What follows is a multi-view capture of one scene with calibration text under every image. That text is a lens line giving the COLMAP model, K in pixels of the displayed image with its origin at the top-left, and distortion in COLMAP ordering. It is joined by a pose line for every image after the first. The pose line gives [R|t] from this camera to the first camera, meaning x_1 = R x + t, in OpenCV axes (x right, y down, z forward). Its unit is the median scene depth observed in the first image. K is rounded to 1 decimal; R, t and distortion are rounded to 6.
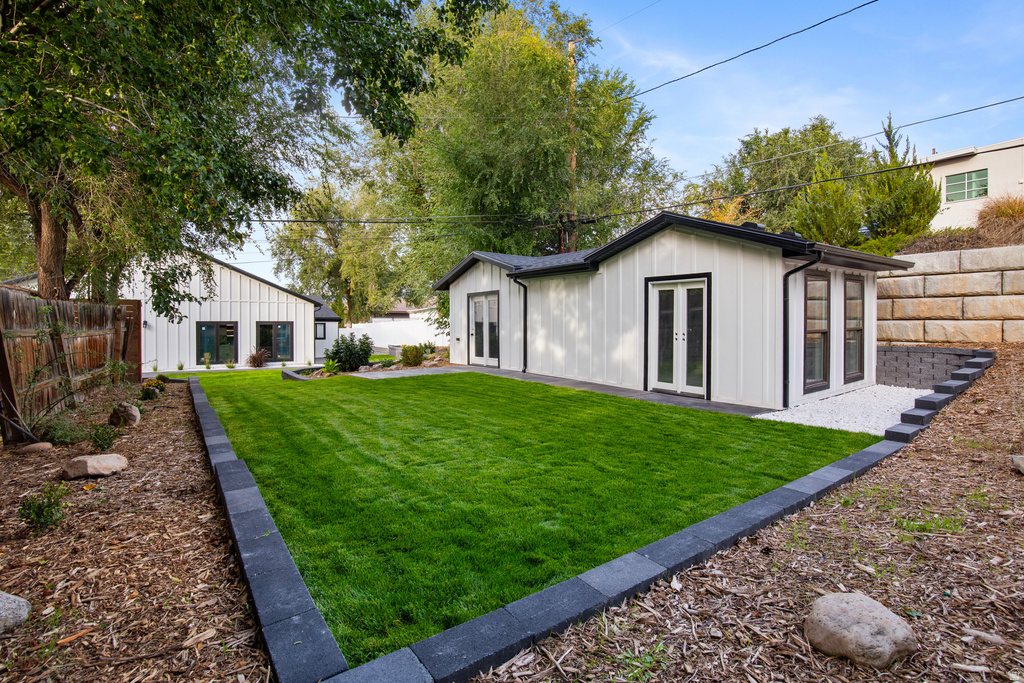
lens RADIAL K [[477.0, 0, 510.0], [0, 477.0, 325.0], [0, 0, 1]] dist [-0.027683, 0.000426]
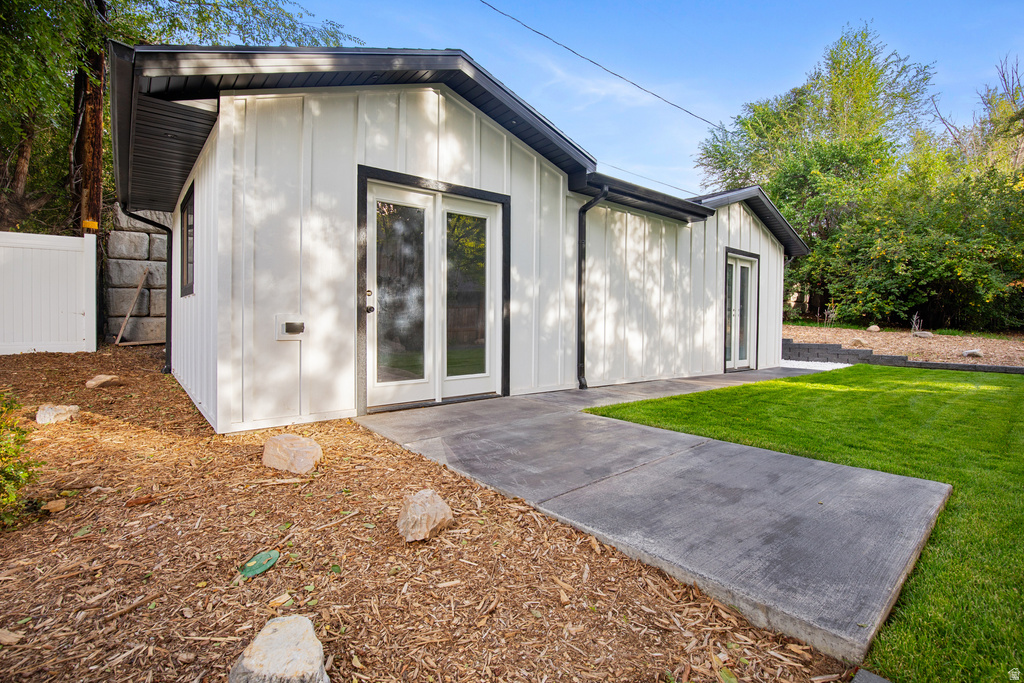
lens RADIAL K [[477.0, 0, 510.0], [0, 477.0, 325.0], [0, 0, 1]] dist [-0.027683, 0.000426]
pose [[-0.004812, -0.020977, 0.999768, -0.412434], [-0.019777, 0.999586, 0.020878, 0.023506], [-0.999793, -0.019672, -0.005224, 0.996631]]
